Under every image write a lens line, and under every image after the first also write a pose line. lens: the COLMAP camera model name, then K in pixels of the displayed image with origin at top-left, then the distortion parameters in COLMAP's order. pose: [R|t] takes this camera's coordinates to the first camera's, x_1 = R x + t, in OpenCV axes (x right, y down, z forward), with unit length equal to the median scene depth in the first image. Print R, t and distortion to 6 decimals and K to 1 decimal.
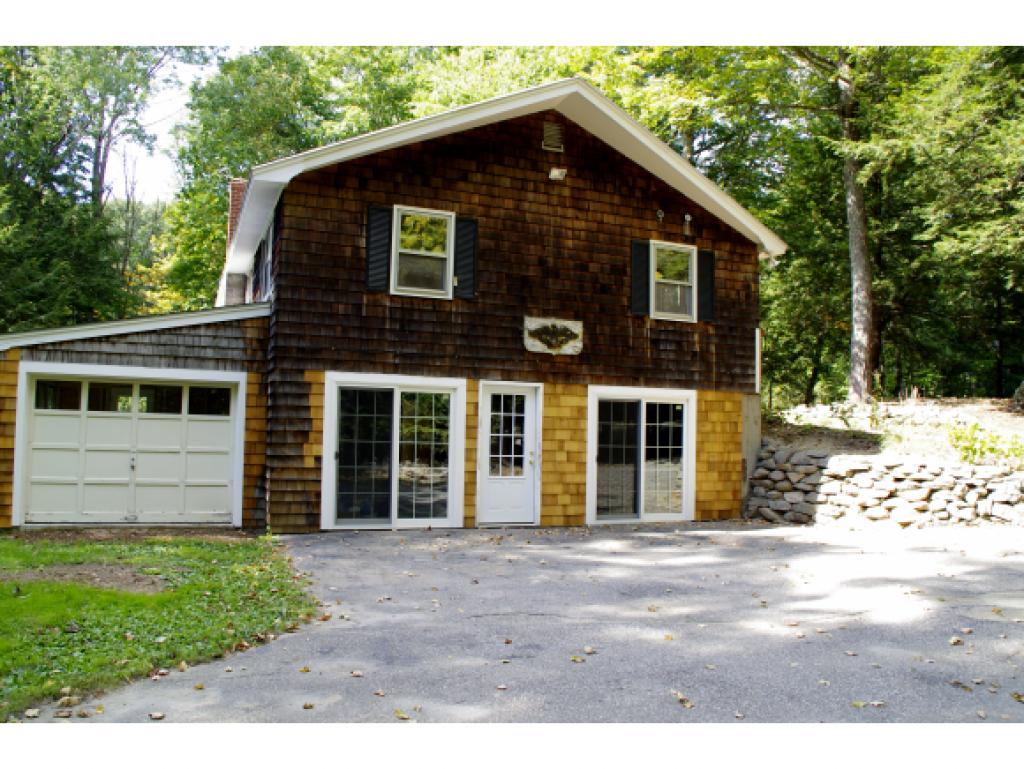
lens RADIAL K [[804.4, 0, 507.7], [0, 804.4, 386.2], [0, 0, 1]] dist [-0.179615, 0.134303]
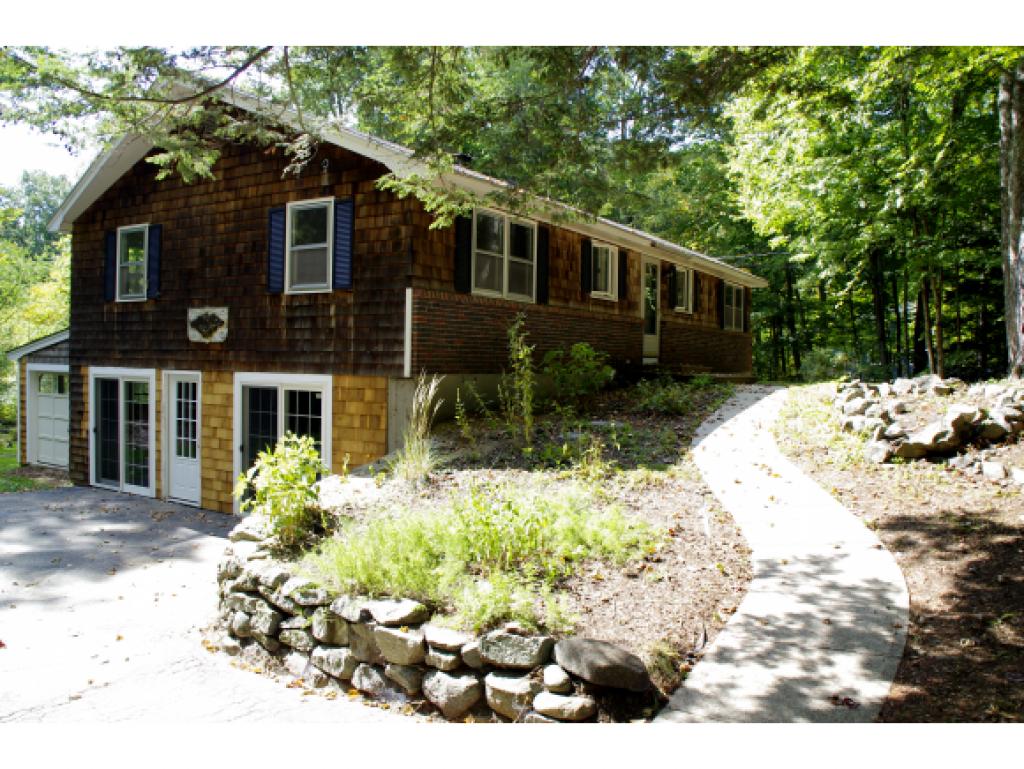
lens RADIAL K [[804.4, 0, 507.7], [0, 804.4, 386.2], [0, 0, 1]] dist [-0.179615, 0.134303]
pose [[0.593427, 0.016513, -0.804719, 1.114570], [0.044162, 0.997615, 0.053038, -0.021236], [0.803676, -0.067012, 0.591282, 0.733517]]
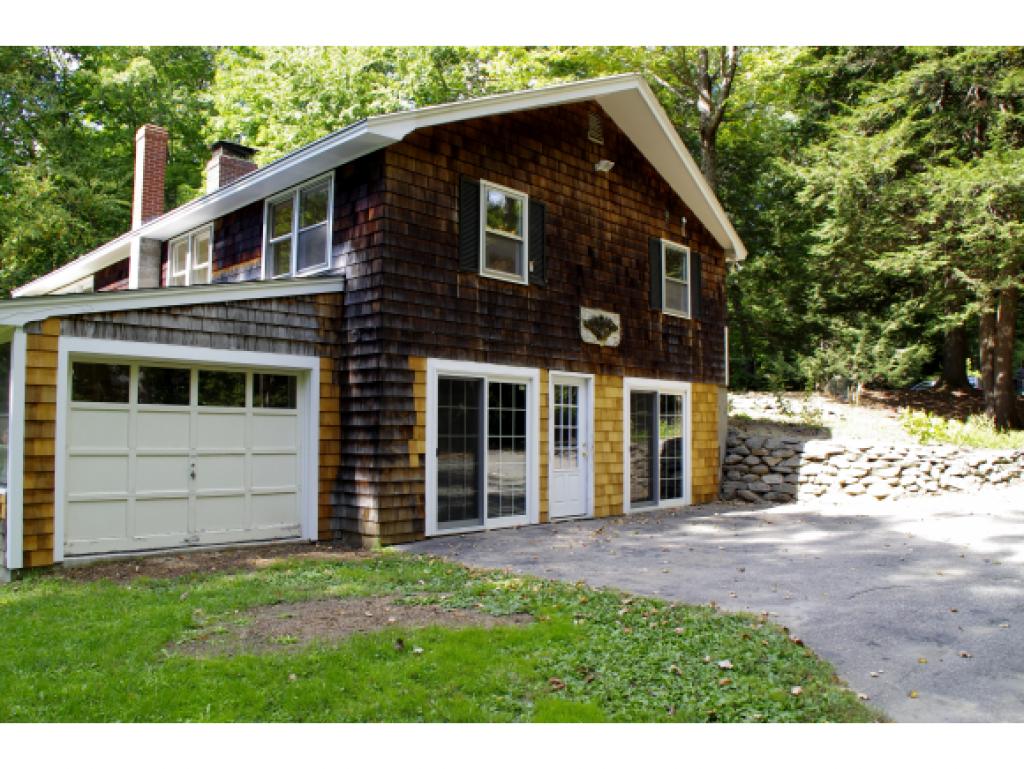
lens RADIAL K [[804.4, 0, 507.7], [0, 804.4, 386.2], [0, 0, 1]] dist [-0.179615, 0.134303]
pose [[0.916461, 0.006028, 0.400078, -0.461875], [-0.009959, 0.999920, 0.007748, 0.004467], [-0.399999, -0.011085, 0.916448, 0.132600]]
